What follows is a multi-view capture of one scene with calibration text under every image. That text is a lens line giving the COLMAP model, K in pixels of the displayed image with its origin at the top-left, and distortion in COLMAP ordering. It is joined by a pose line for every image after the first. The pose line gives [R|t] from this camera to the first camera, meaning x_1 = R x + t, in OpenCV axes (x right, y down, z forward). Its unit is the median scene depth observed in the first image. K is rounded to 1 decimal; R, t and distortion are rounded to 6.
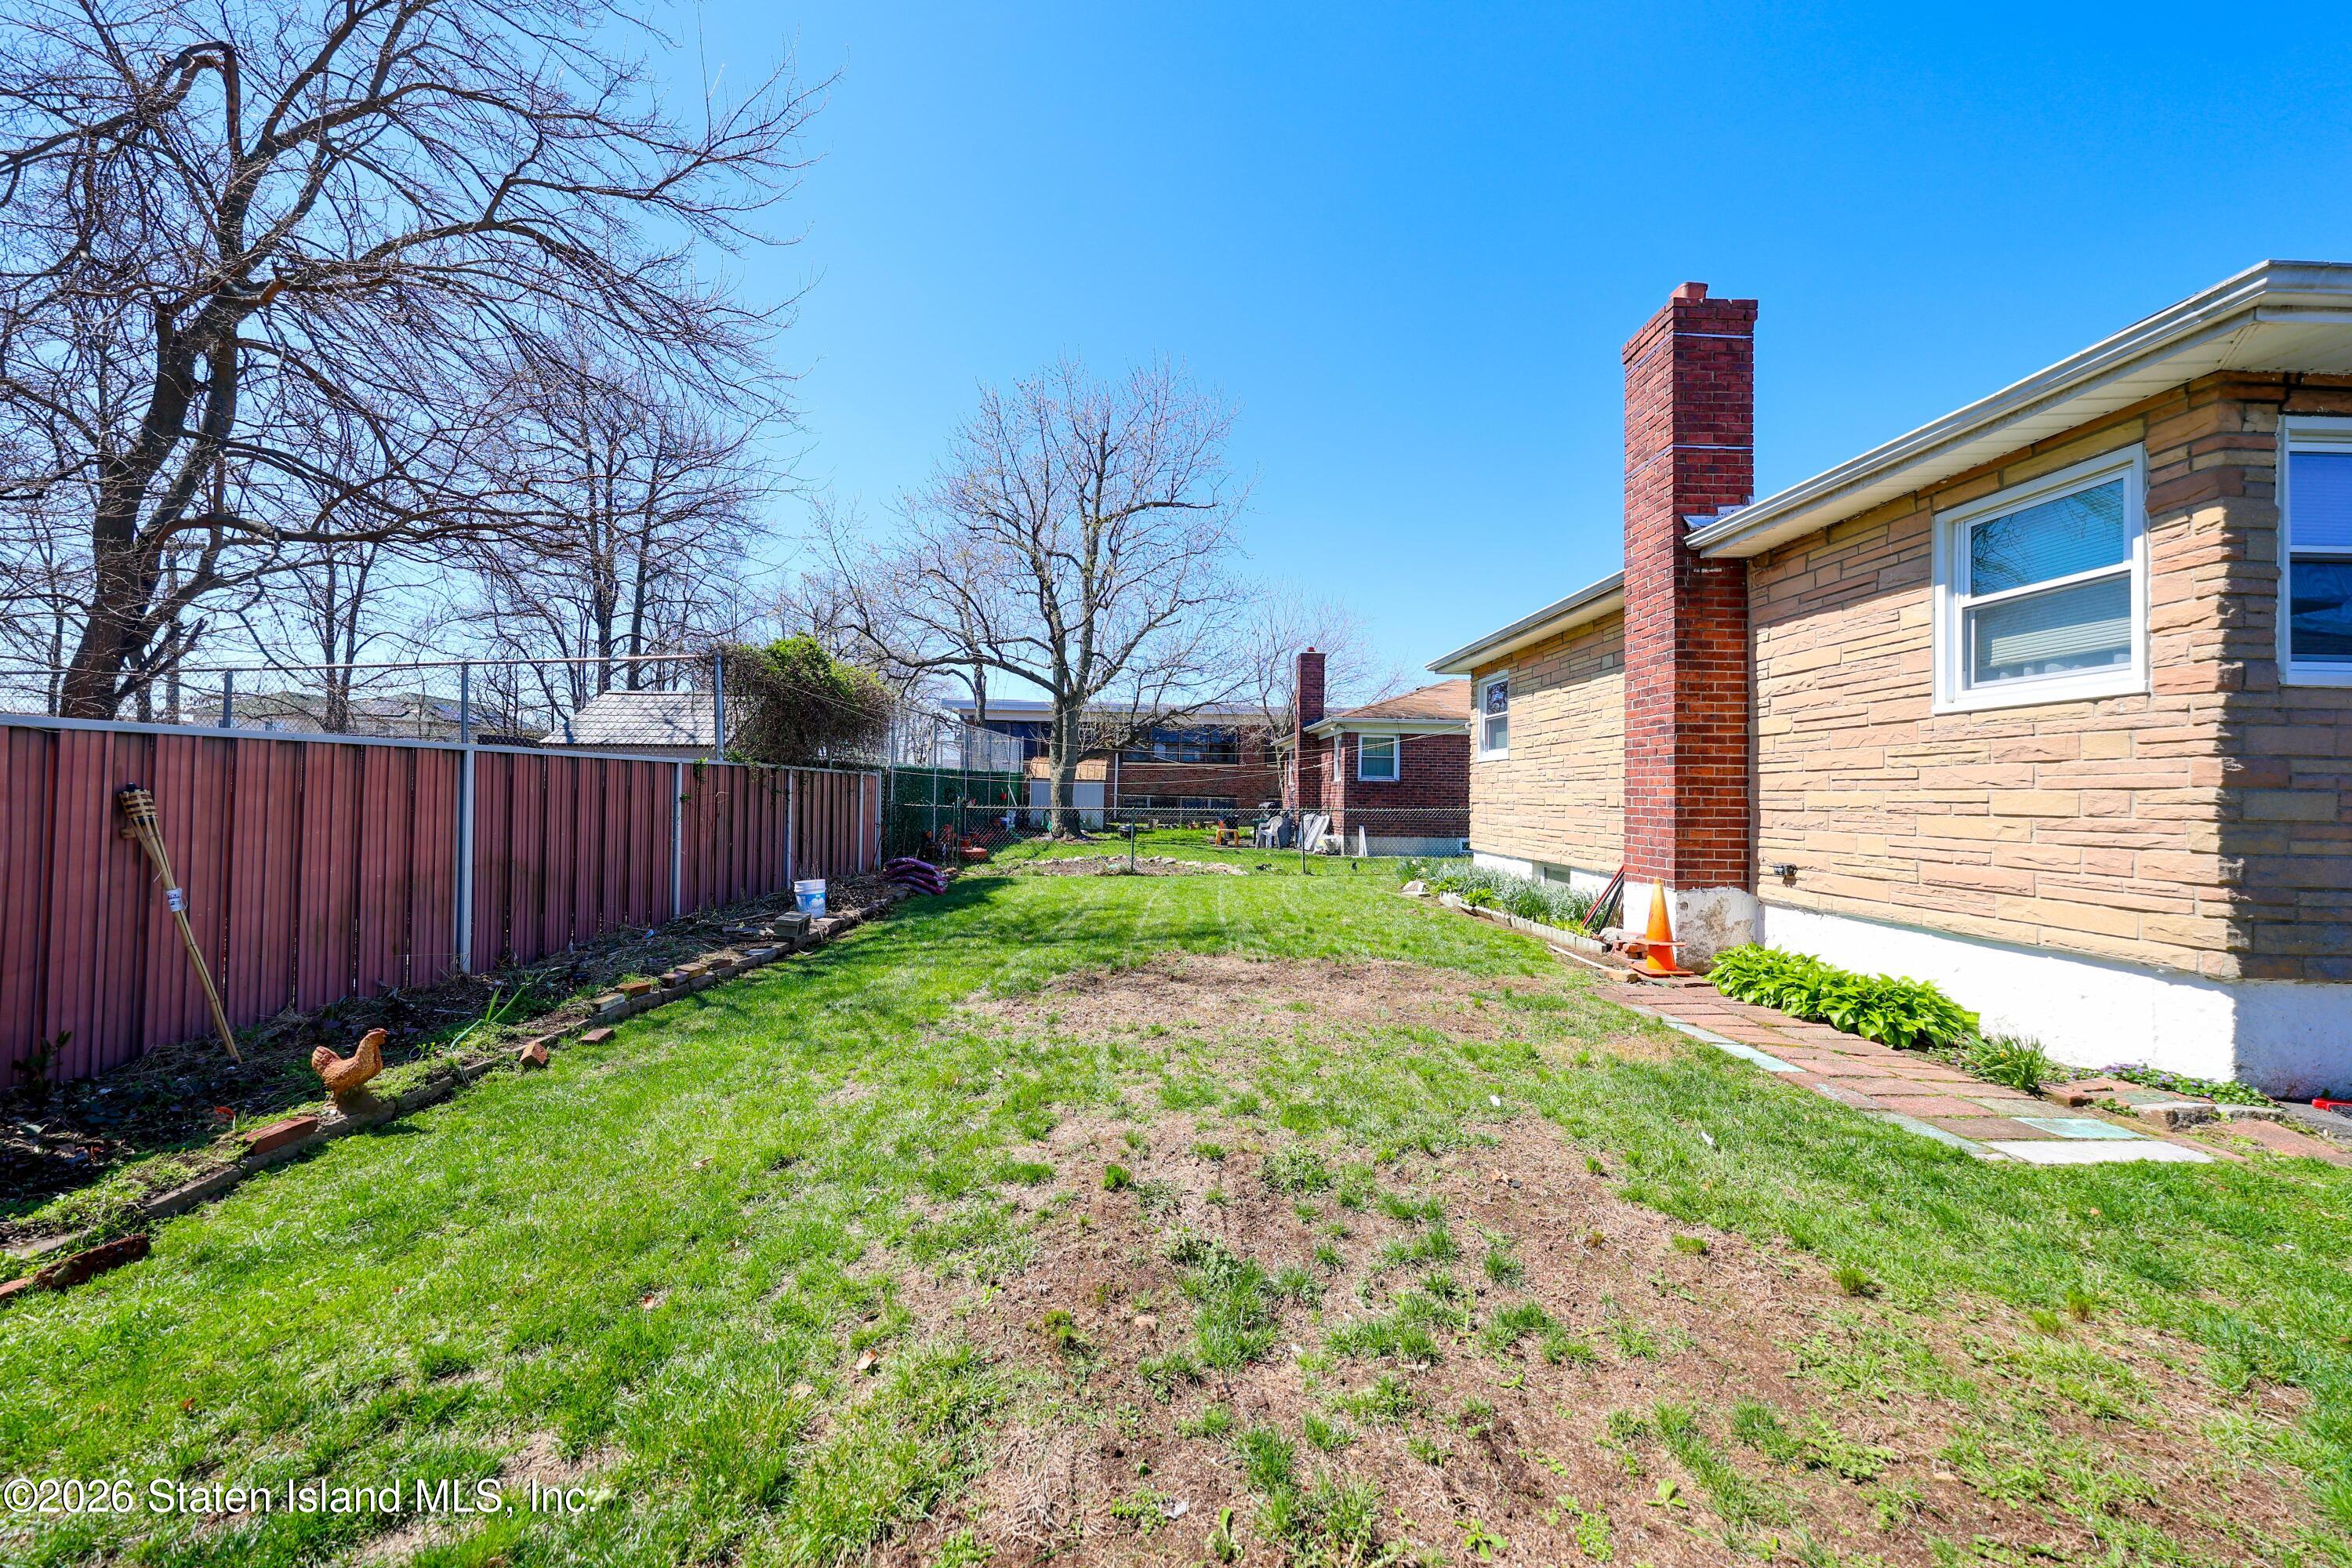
lens RADIAL K [[798.6, 0, 1167.7], [0, 798.6, 775.8], [0, 0, 1]] dist [0.001949, 0.000096]
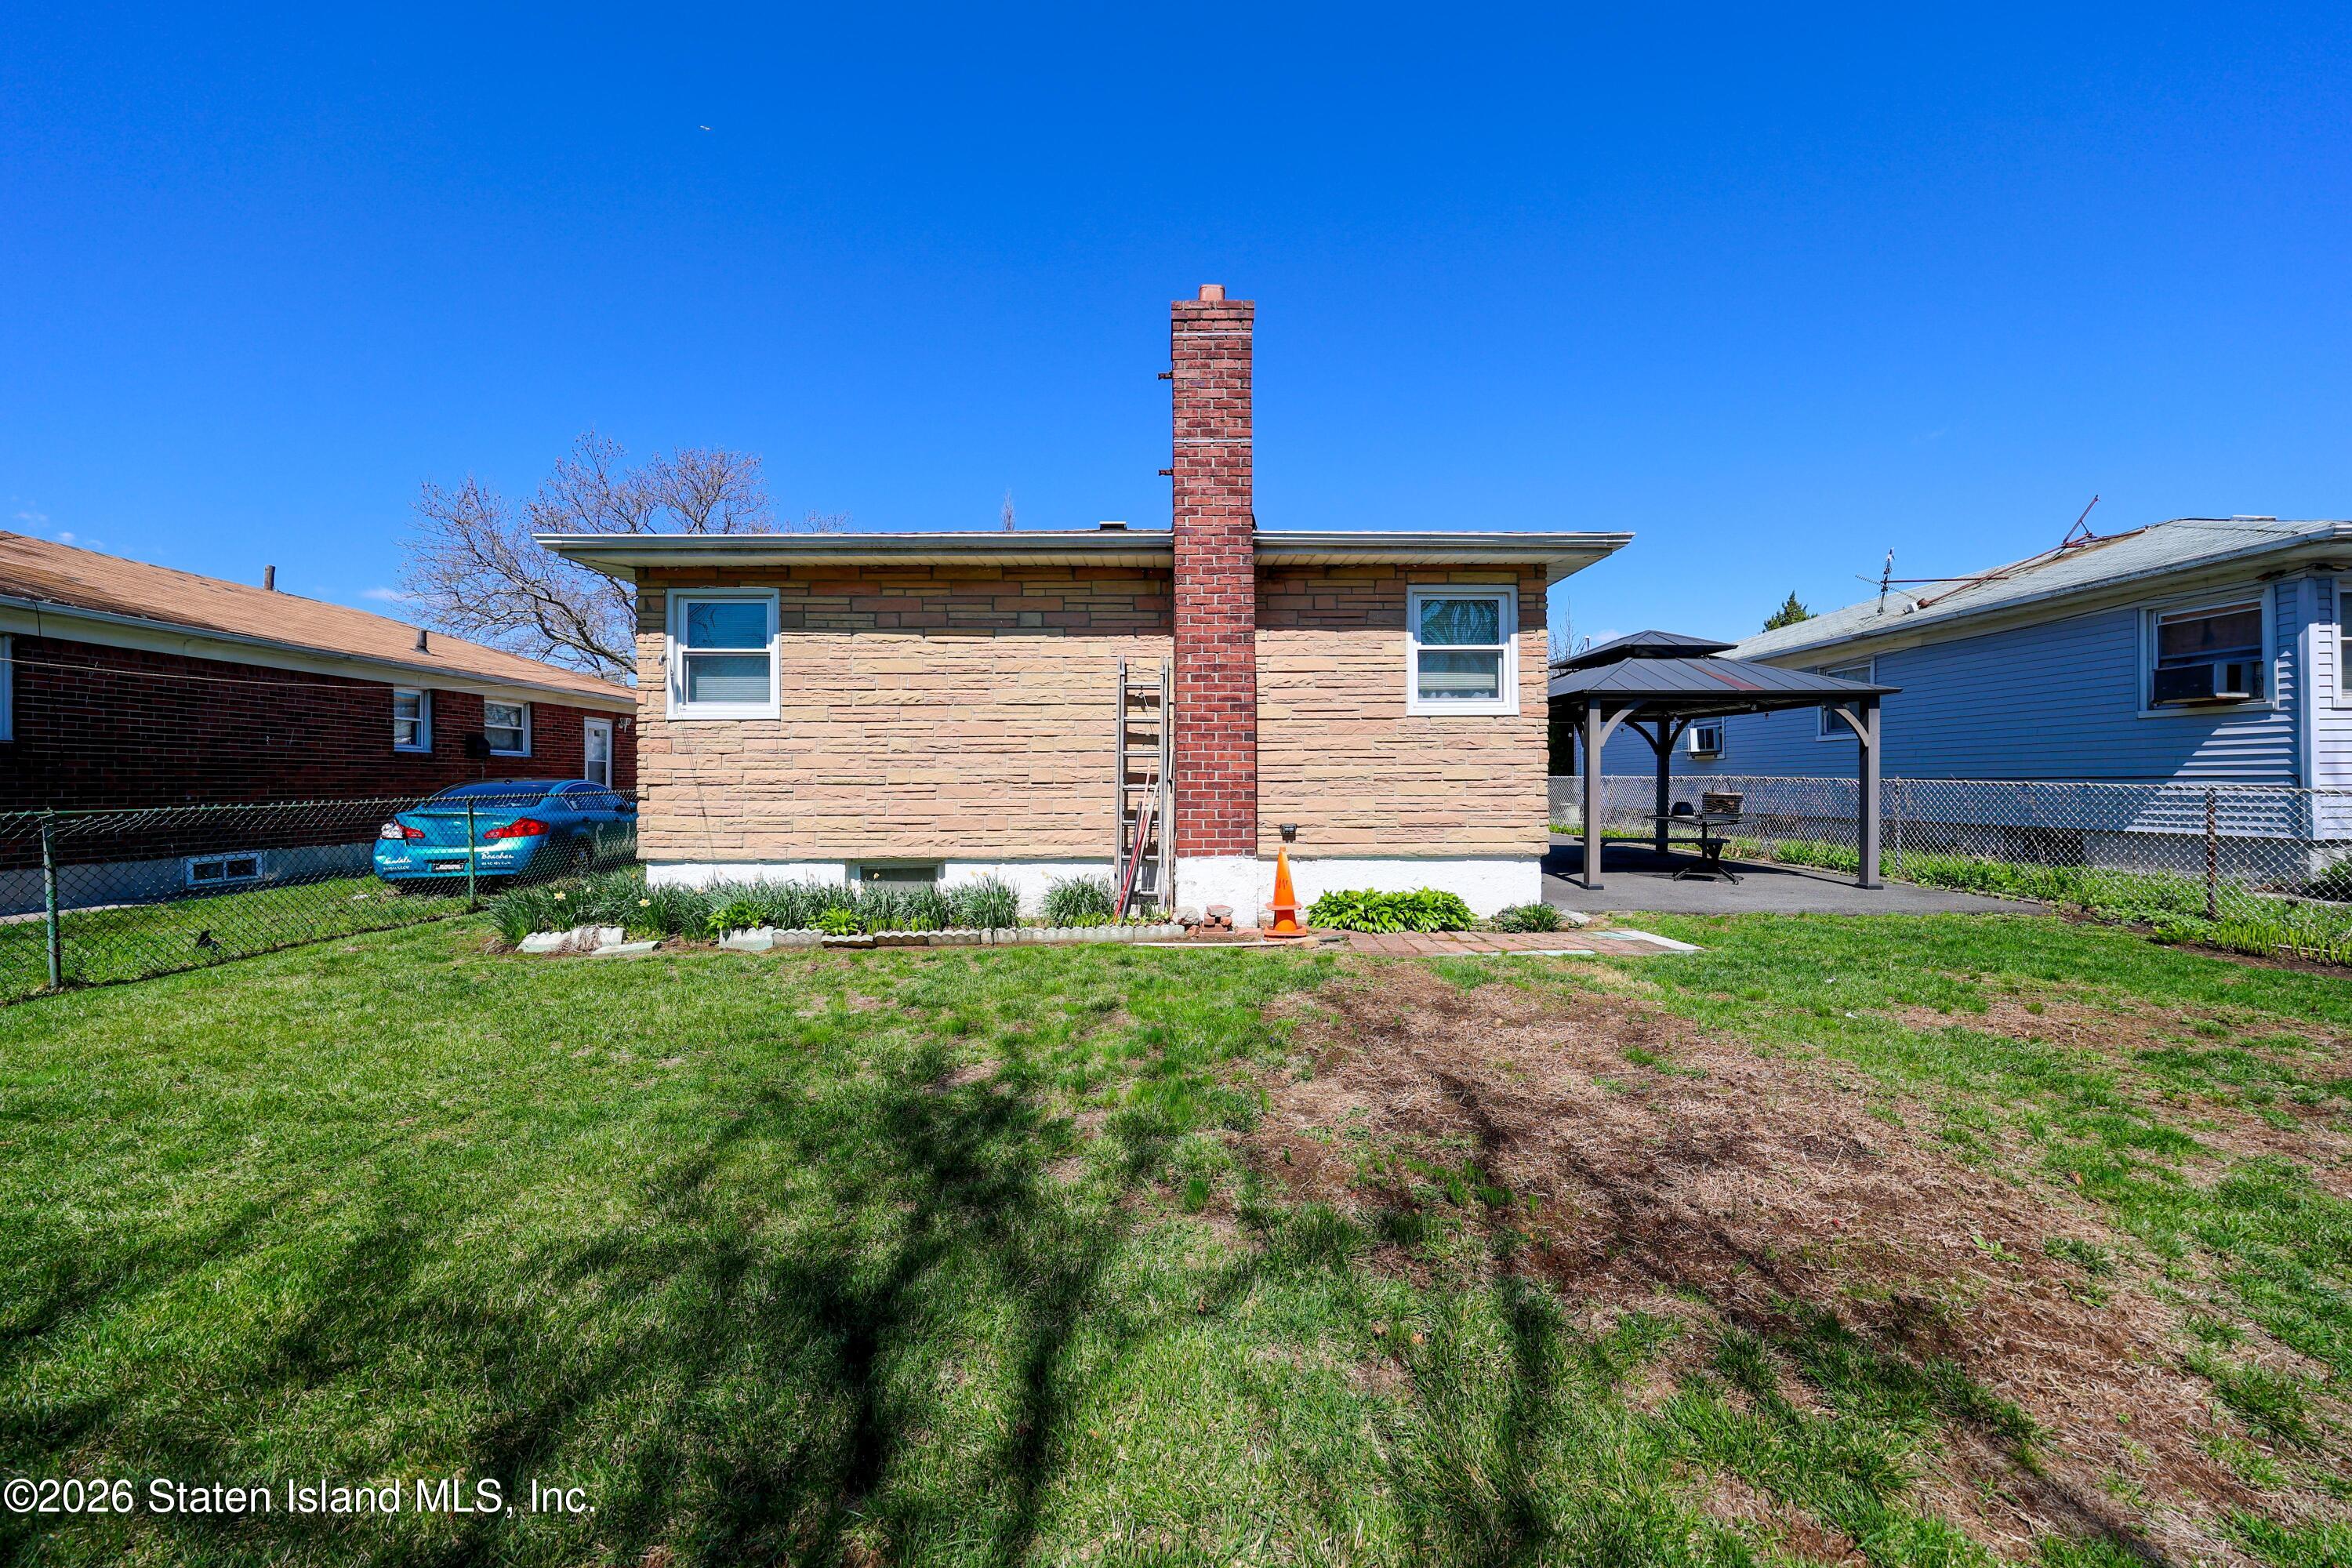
lens RADIAL K [[798.6, 0, 1167.7], [0, 798.6, 775.8], [0, 0, 1]] dist [0.001949, 0.000096]
pose [[0.004250, -0.002512, 0.999988, -0.519416], [-0.019286, 0.999811, 0.002594, 0.039144], [-0.999805, -0.019297, 0.004201, 1.308035]]
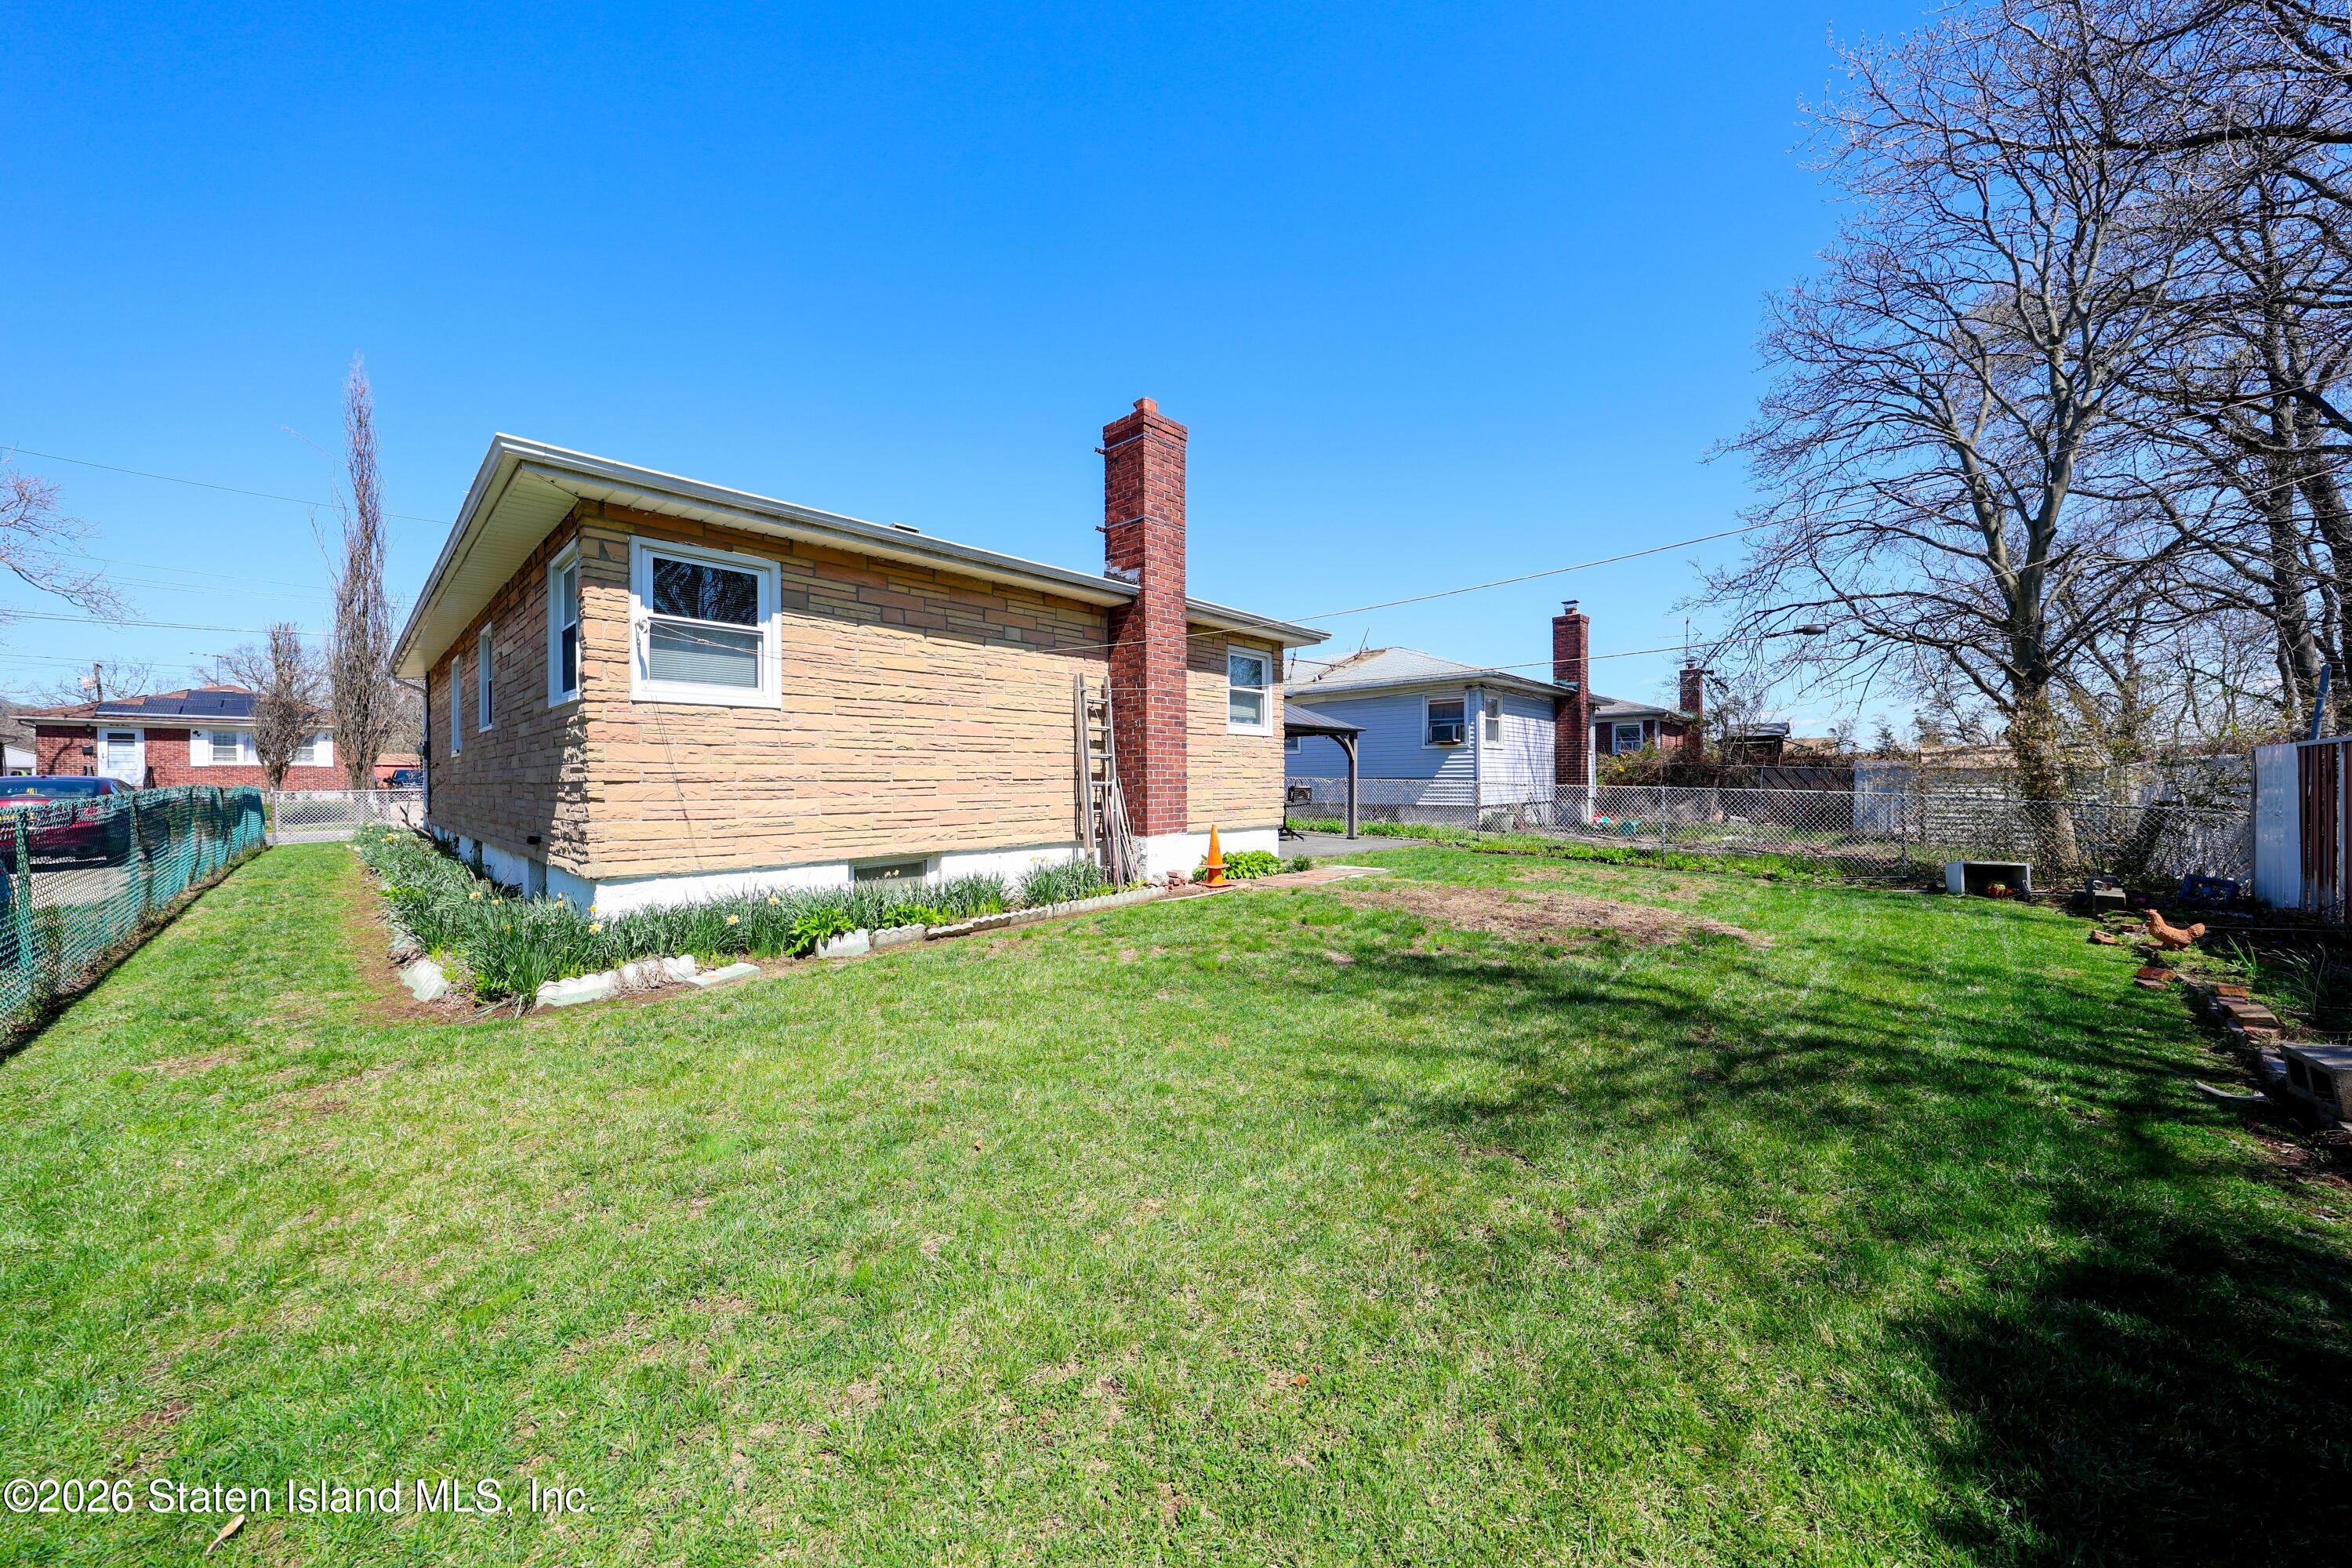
lens RADIAL K [[798.6, 0, 1167.7], [0, 798.6, 775.8], [0, 0, 1]] dist [0.001949, 0.000096]
pose [[-0.716588, 0.000784, 0.697497, -0.433724], [-0.015521, 0.999734, -0.017069, 0.073681], [-0.697324, -0.023057, -0.716385, 2.444749]]
